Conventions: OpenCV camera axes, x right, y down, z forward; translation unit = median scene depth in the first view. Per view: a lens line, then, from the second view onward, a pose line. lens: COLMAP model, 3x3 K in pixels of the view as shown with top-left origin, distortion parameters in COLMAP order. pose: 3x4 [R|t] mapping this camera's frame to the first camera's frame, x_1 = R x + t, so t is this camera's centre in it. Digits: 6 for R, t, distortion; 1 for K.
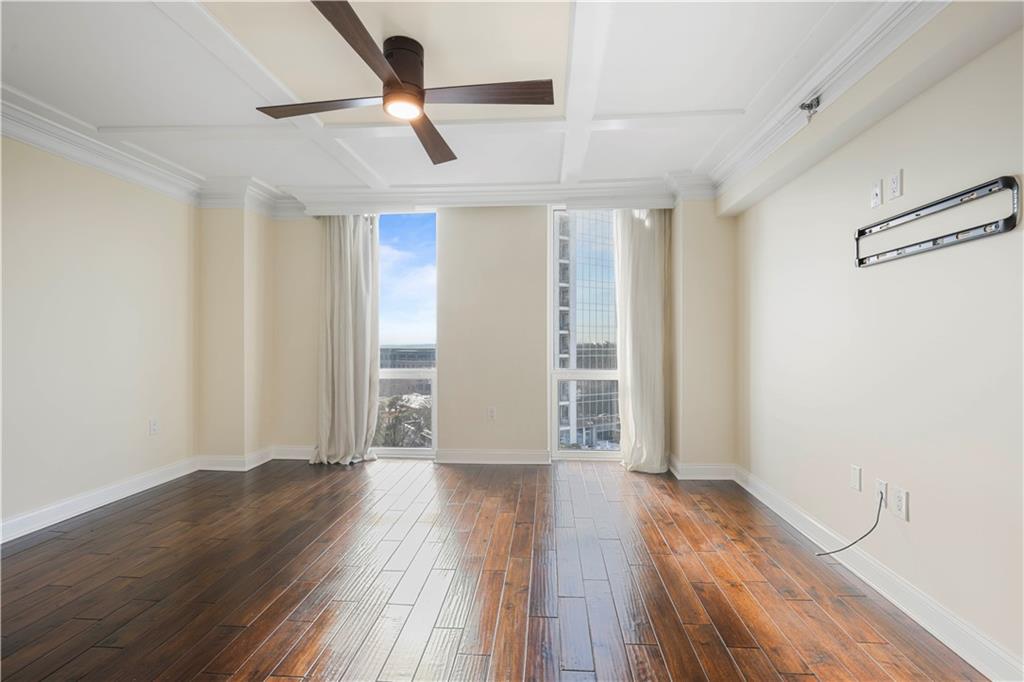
lens RADIAL K [[466.0, 0, 512.0], [0, 466.0, 341.0], [0, 0, 1]] dist [-0.000740, -0.000138]
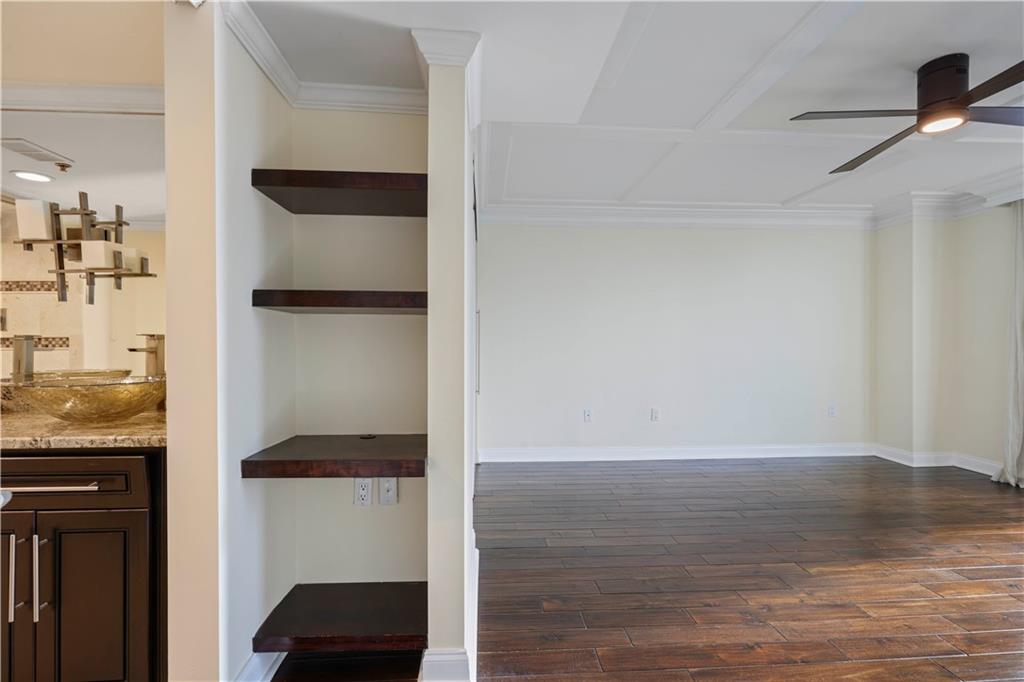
lens RADIAL K [[459.4, 0, 512.0], [0, 459.4, 341.0], [0, 0, 1]] dist [0.012396, -0.000160]
pose [[0.129633, -0.001675, -0.991561, 0.357747], [0.000090, 0.999999, -0.001678, -0.006333], [0.991562, 0.000128, 0.129633, -0.045708]]
